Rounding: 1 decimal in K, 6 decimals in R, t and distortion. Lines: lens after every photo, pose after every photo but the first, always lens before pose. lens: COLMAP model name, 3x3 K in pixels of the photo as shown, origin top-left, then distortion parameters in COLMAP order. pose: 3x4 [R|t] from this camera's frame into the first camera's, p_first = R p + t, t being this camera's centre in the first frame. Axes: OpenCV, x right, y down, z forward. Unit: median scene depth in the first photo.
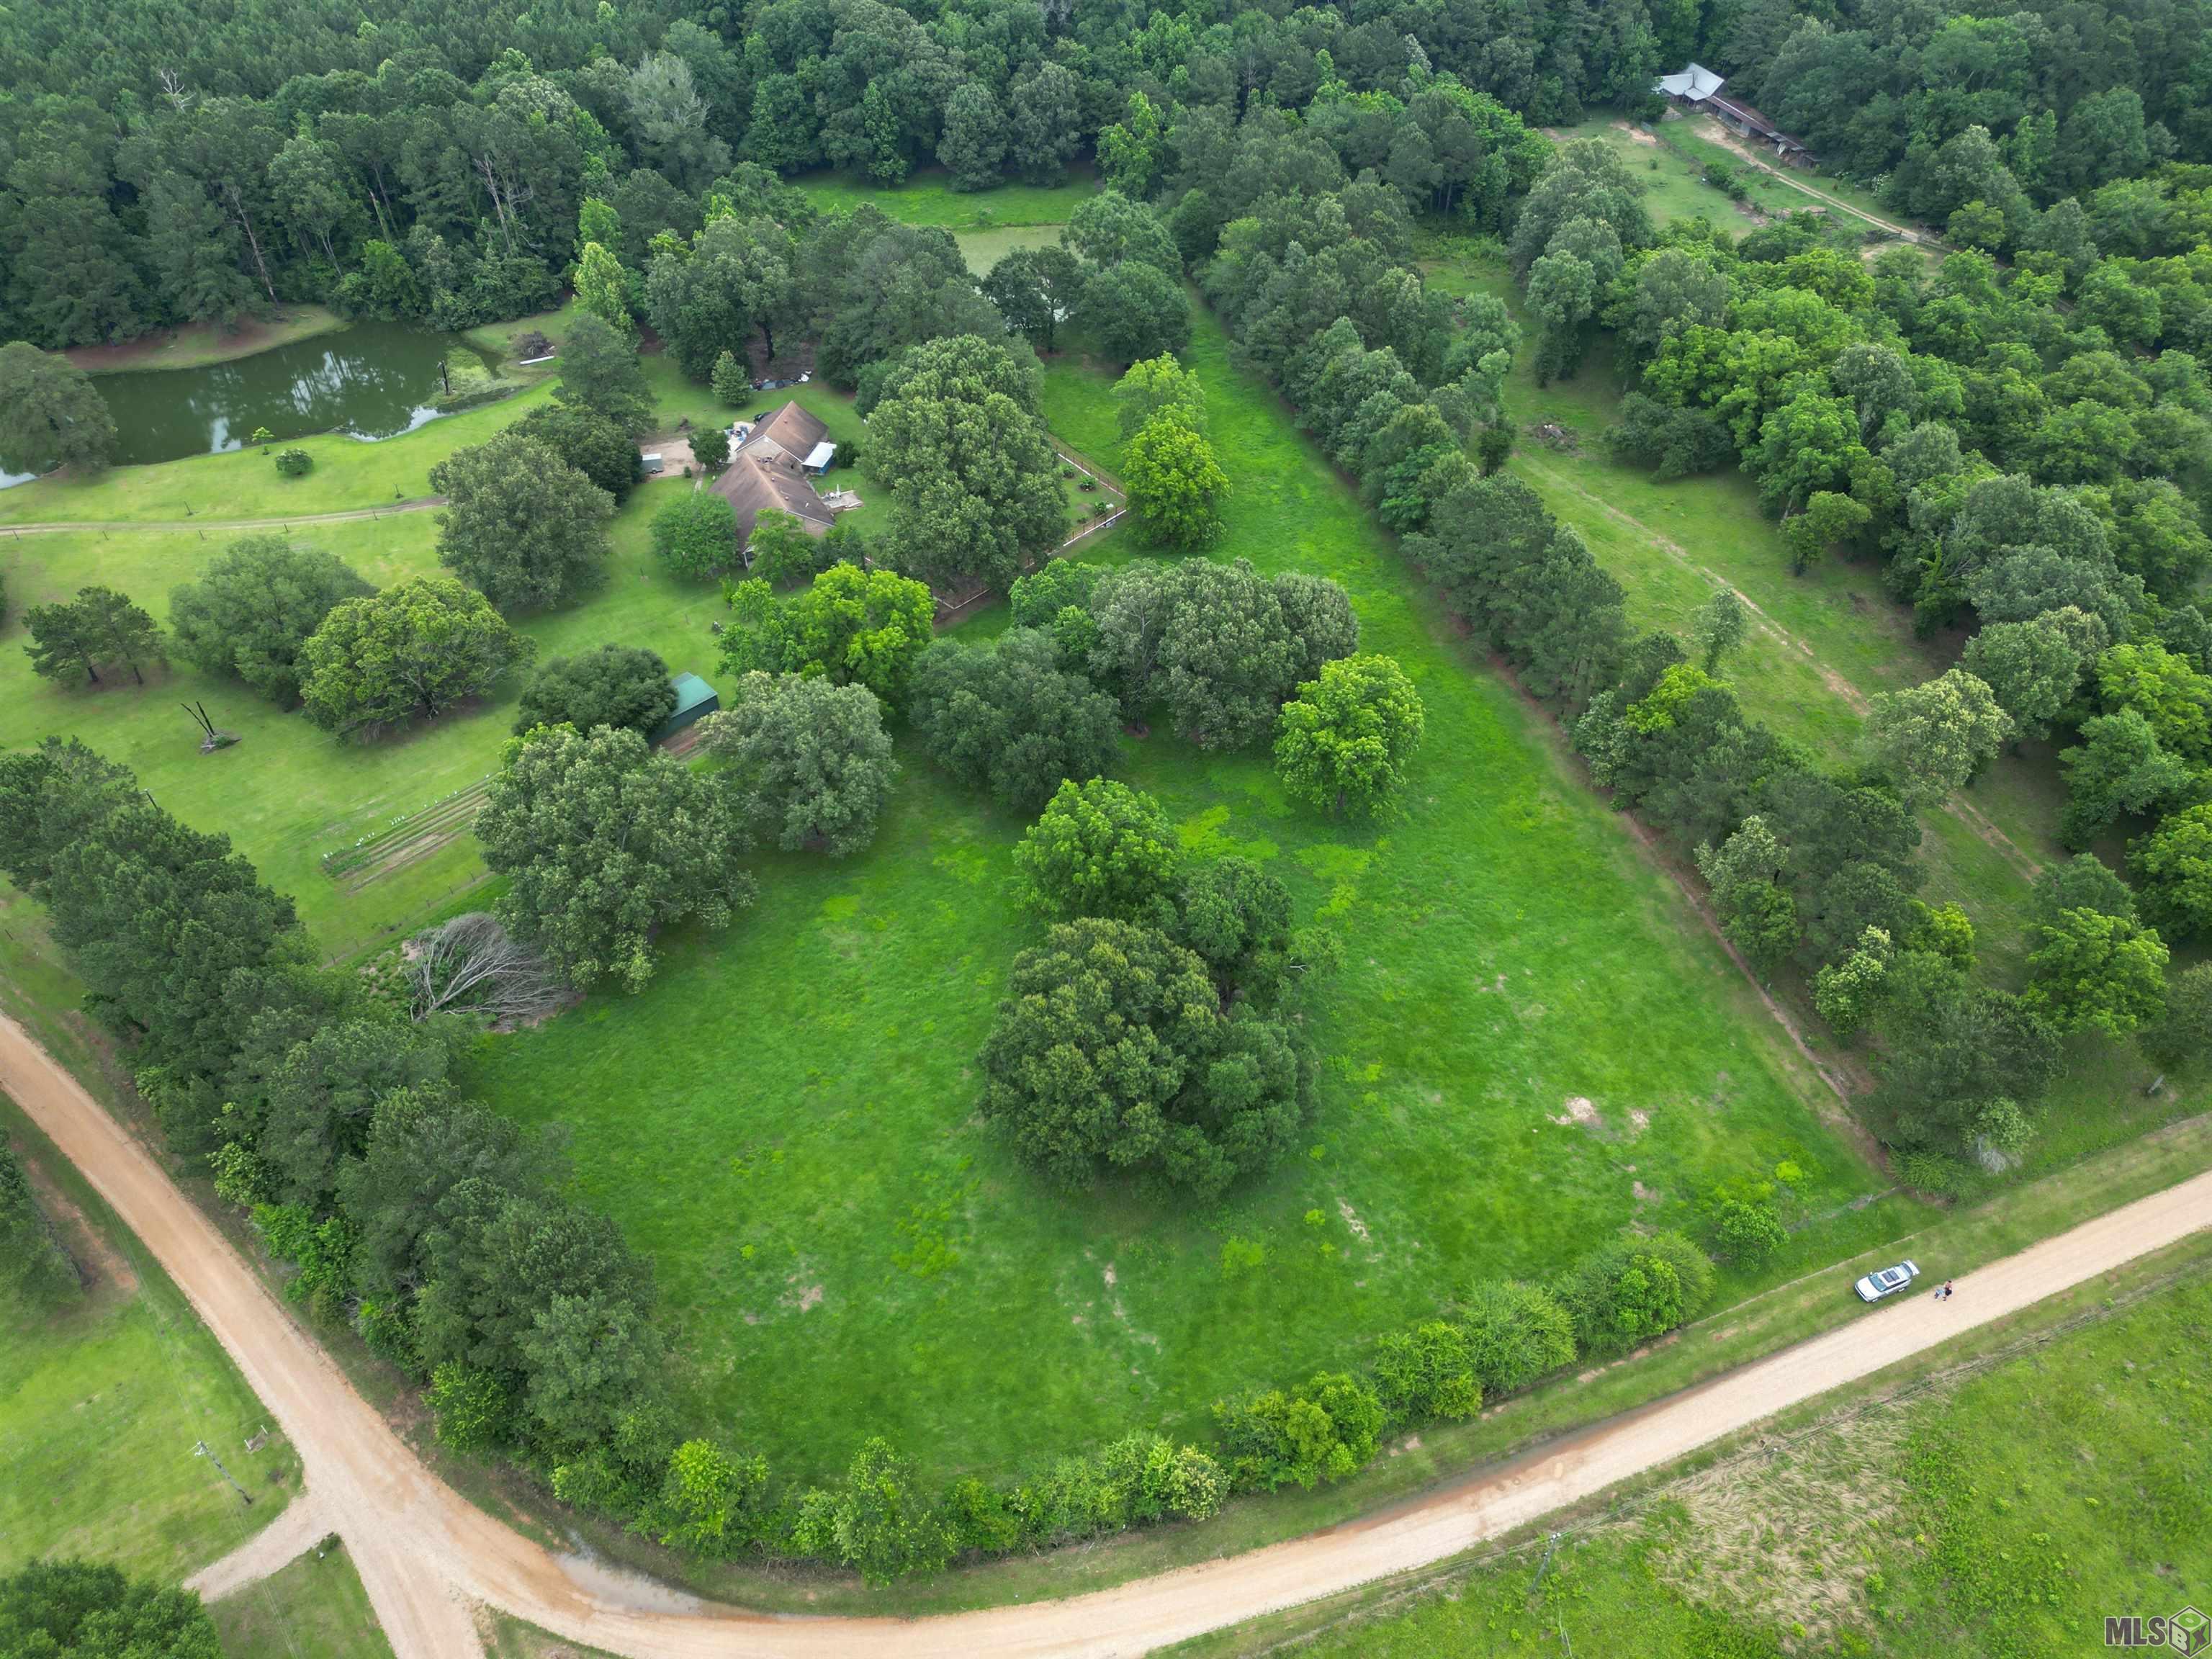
lens RADIAL K [[1532.8, 0, 1096.4], [0, 1532.8, 821.0], [0, 0, 1]] dist [0.096211, -0.087163]
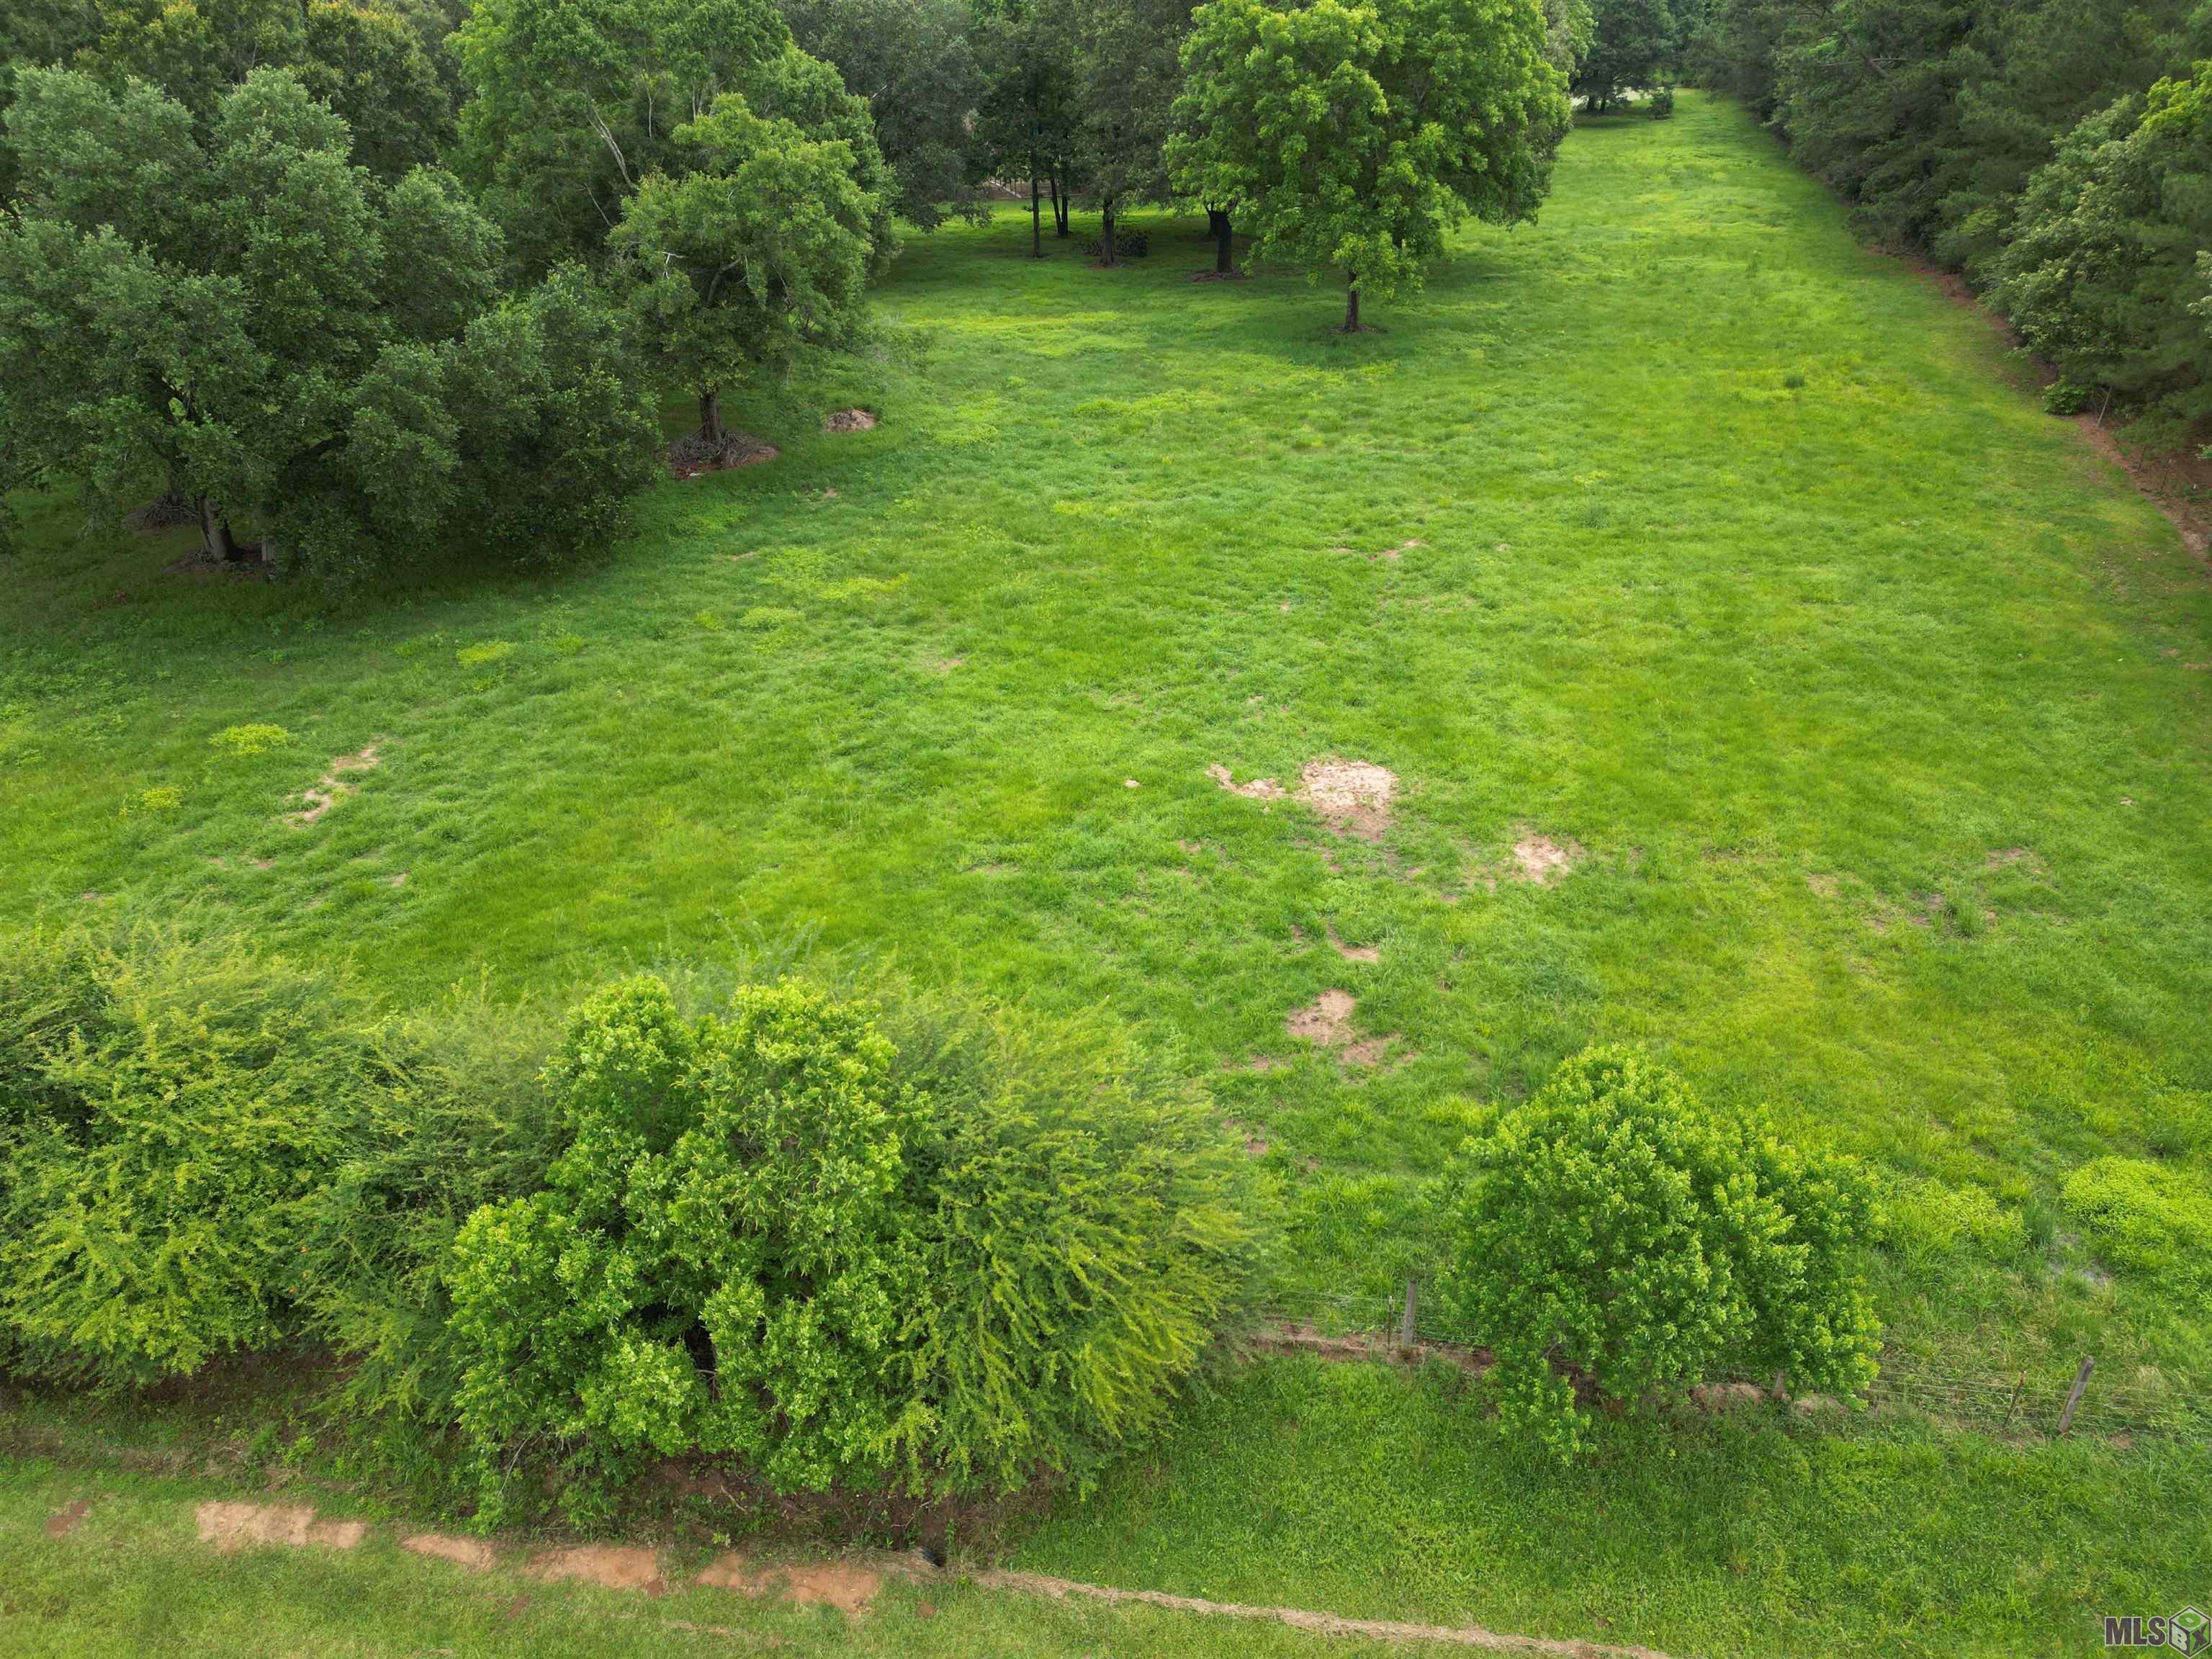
lens RADIAL K [[1532.8, 0, 1096.4], [0, 1532.8, 821.0], [0, 0, 1]] dist [0.096211, -0.087163]
pose [[0.860942, 0.253472, -0.441057, 0.397255], [-0.343021, 0.929520, -0.135387, 0.243978], [0.375654, 0.267853, 0.887209, 0.761310]]
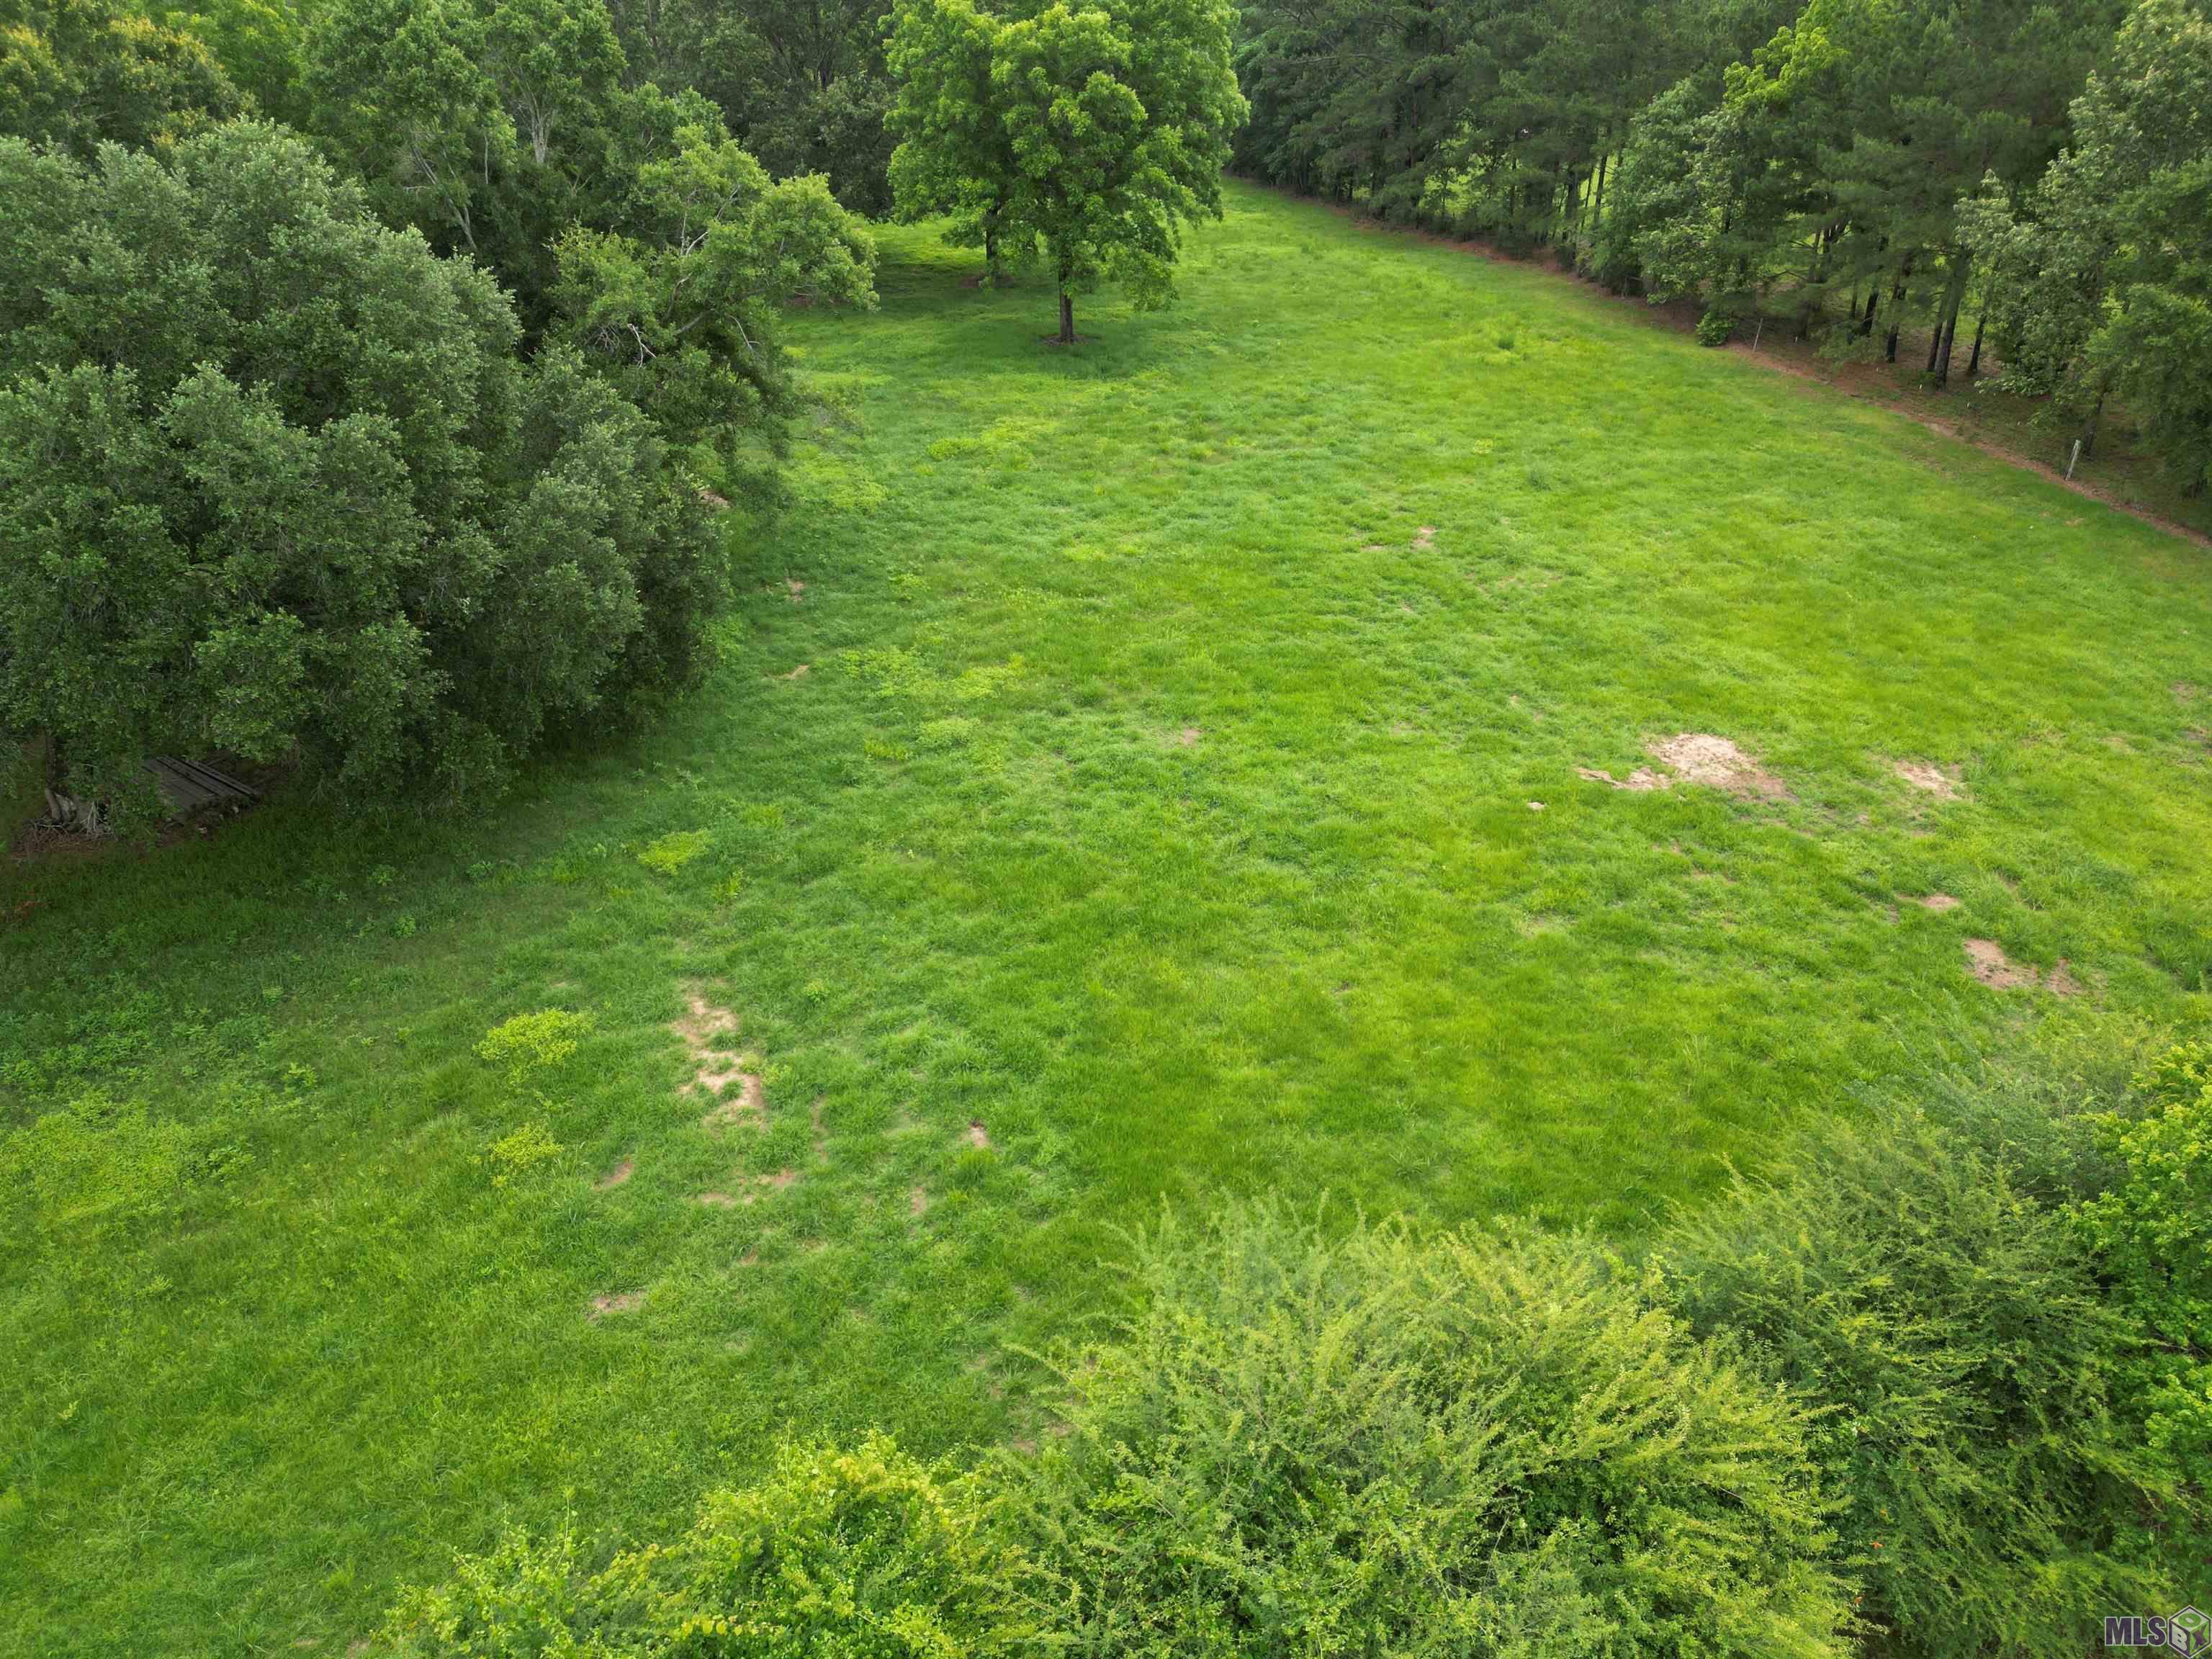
lens RADIAL K [[1532.8, 0, 1096.4], [0, 1532.8, 821.0], [0, 0, 1]] dist [0.096211, -0.087163]
pose [[0.999852, 0.013632, -0.010461, 0.211417], [-0.015603, 0.975279, -0.220424, 0.260957], [0.007197, 0.220555, 0.975348, 0.743729]]
